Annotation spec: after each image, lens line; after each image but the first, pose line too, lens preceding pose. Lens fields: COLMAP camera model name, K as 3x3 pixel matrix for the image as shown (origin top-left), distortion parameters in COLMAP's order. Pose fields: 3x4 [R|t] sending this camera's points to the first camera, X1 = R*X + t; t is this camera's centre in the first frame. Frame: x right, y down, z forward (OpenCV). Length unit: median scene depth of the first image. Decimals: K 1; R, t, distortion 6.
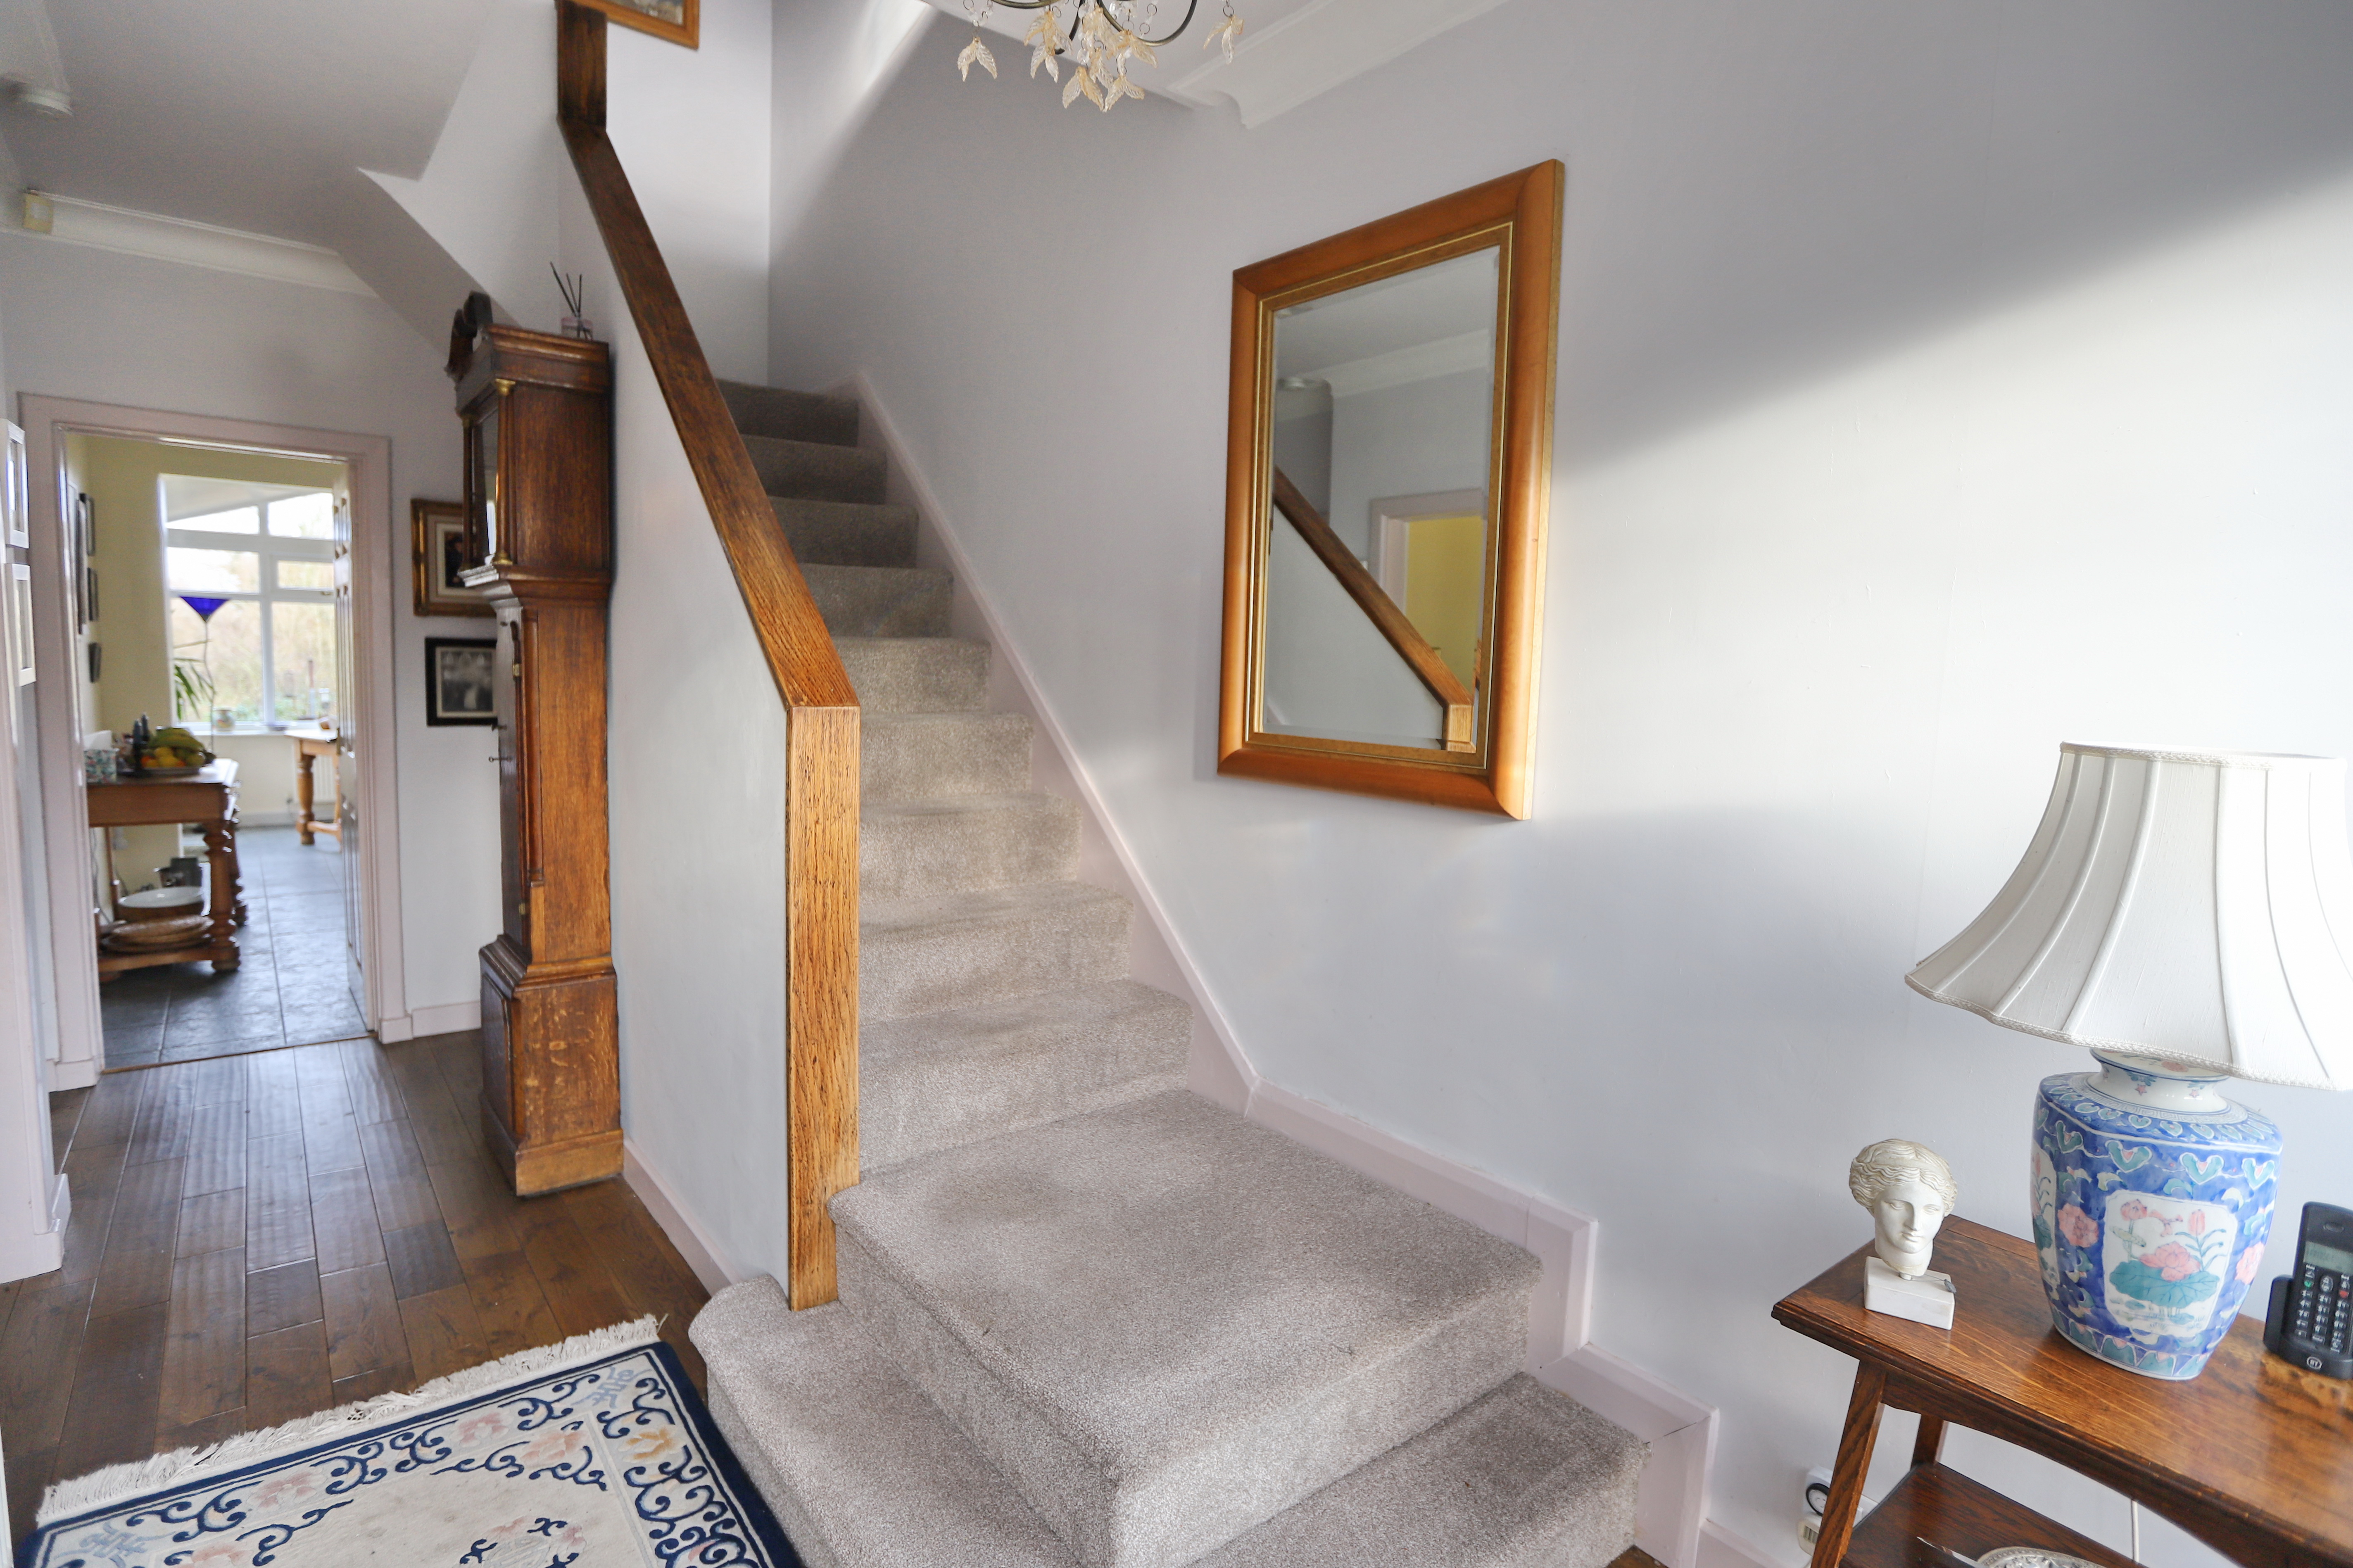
lens RADIAL K [[1182.6, 0, 1176.5], [0, 1182.6, 784.0], [0, 0, 1]] dist [-0.034589, 0.000731]
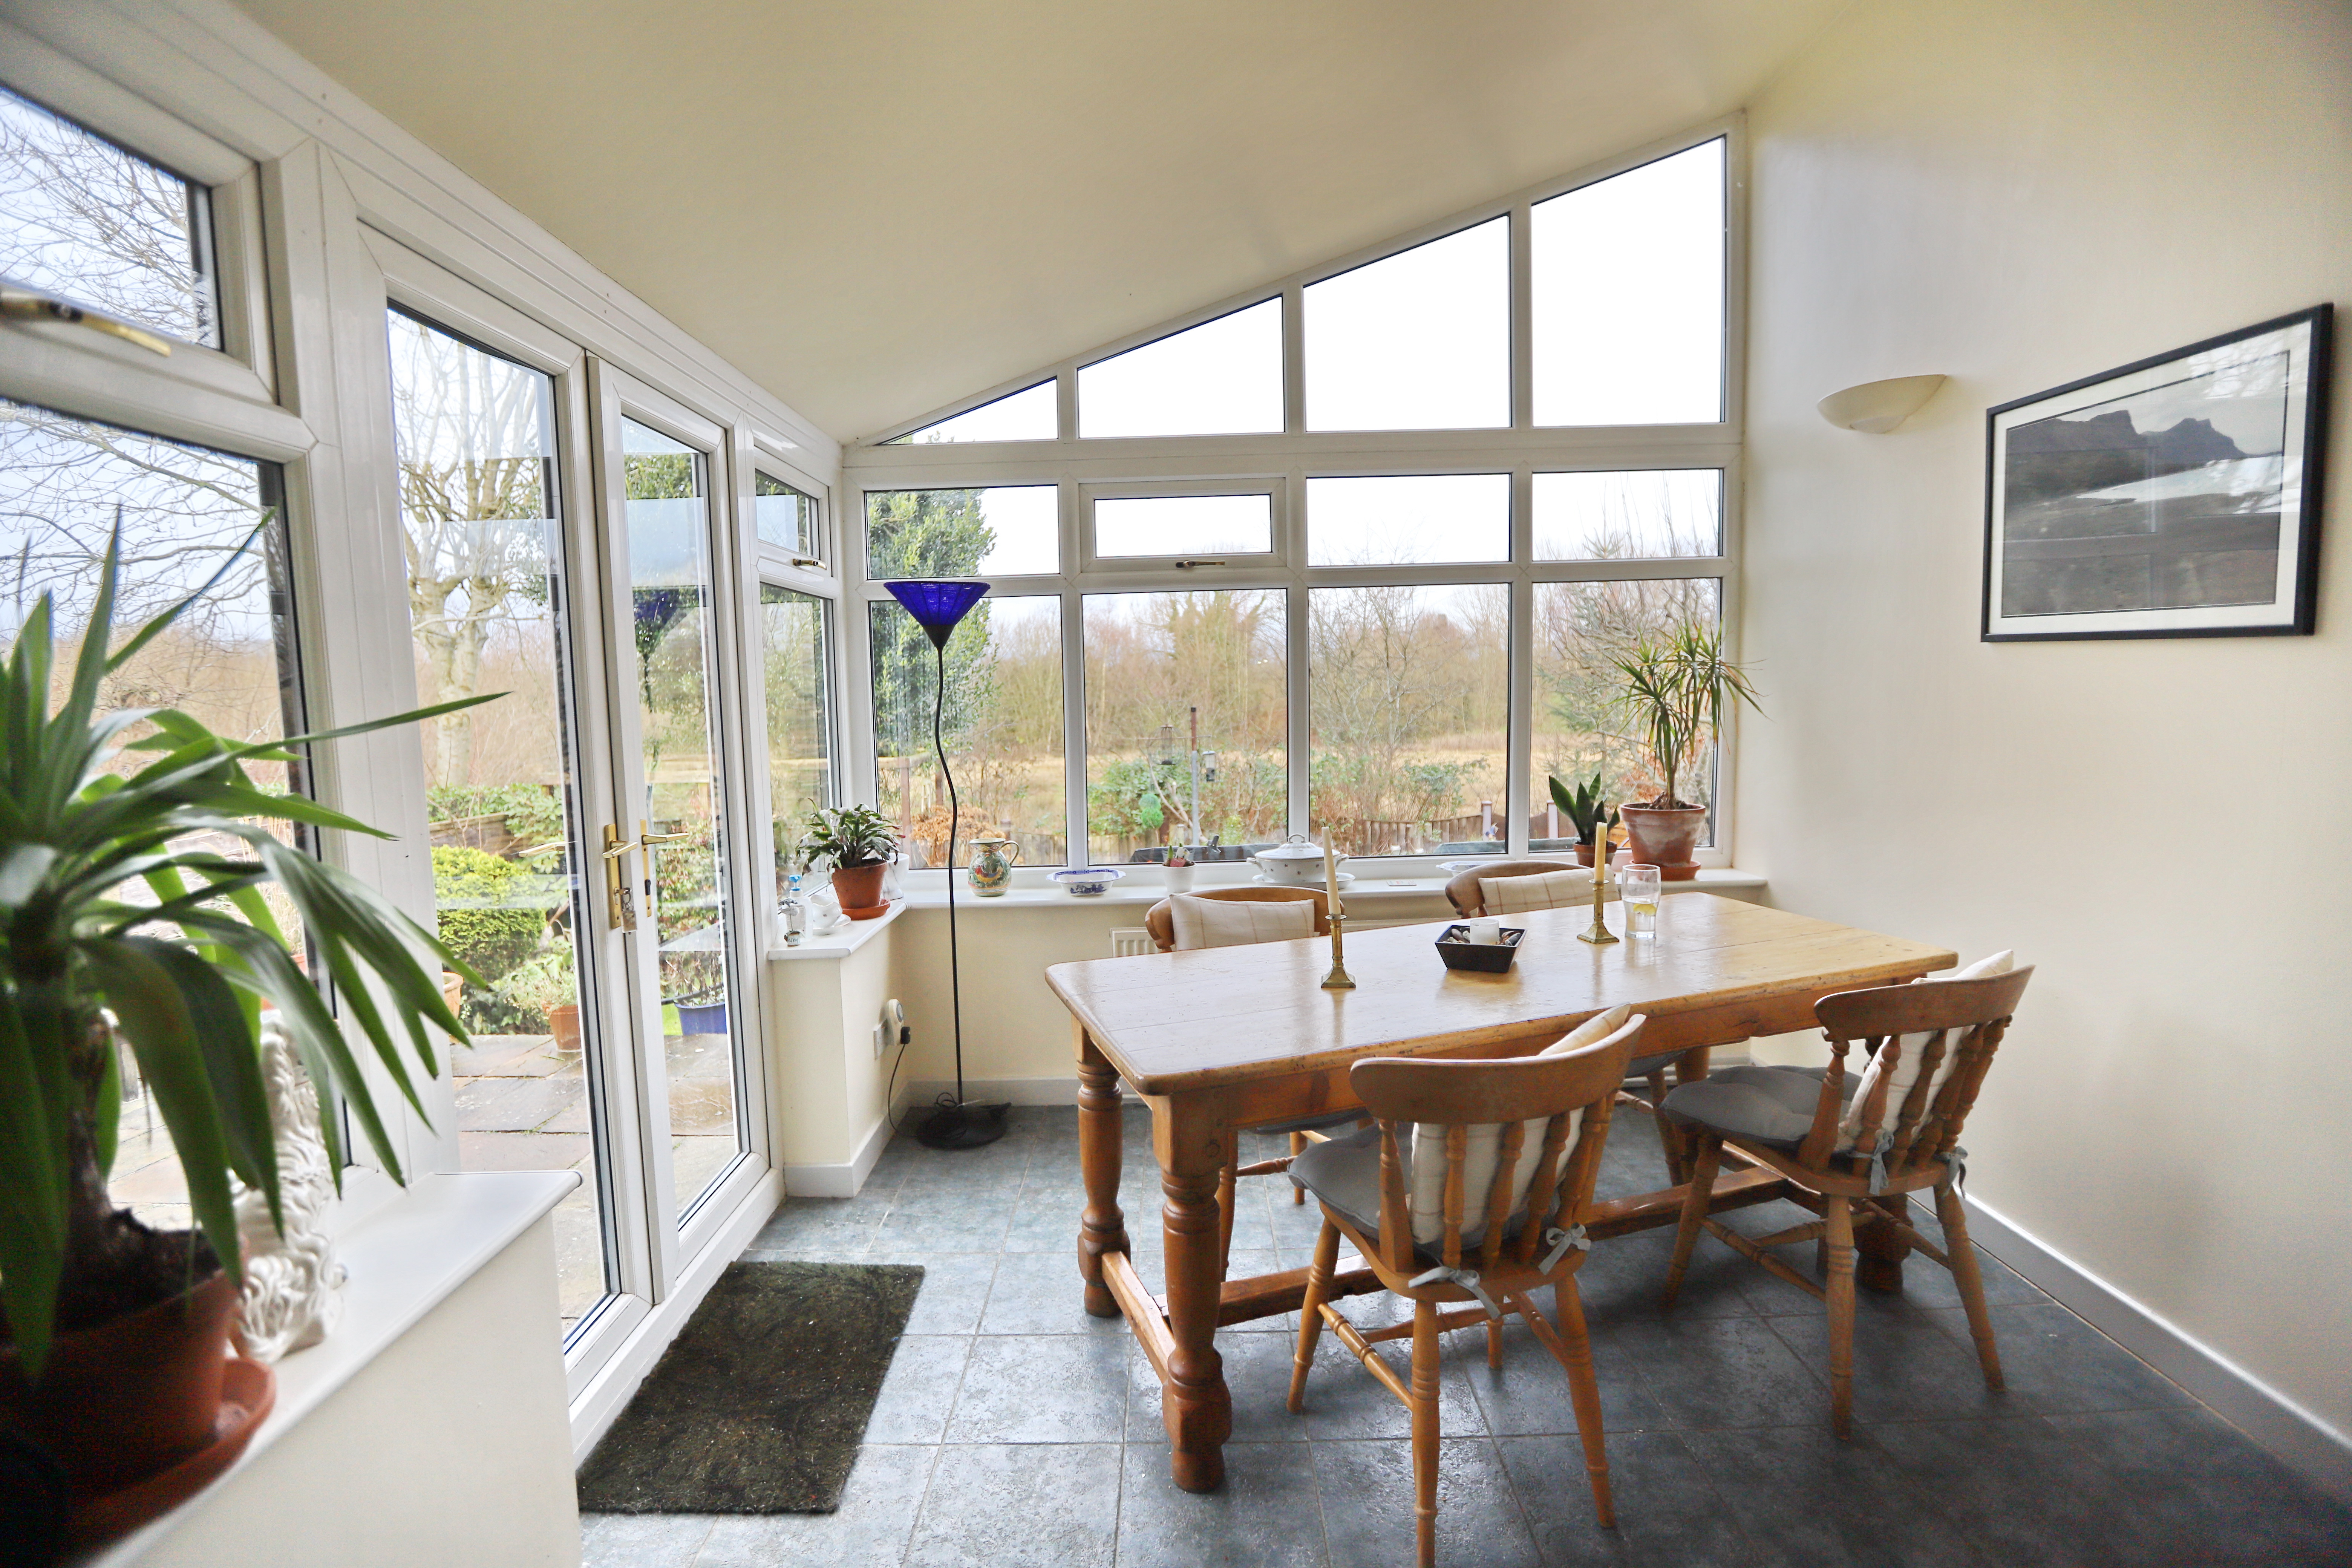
lens RADIAL K [[1089.1, 0, 1157.9], [0, 1089.1, 781.6], [0, 0, 1]] dist [-0.066927, 0.027163]
pose [[0.767099, 0.004493, -0.641513, -0.497327], [-0.008647, 0.999957, -0.003335, -0.085110], [0.641470, 0.008105, 0.767105, 0.705075]]
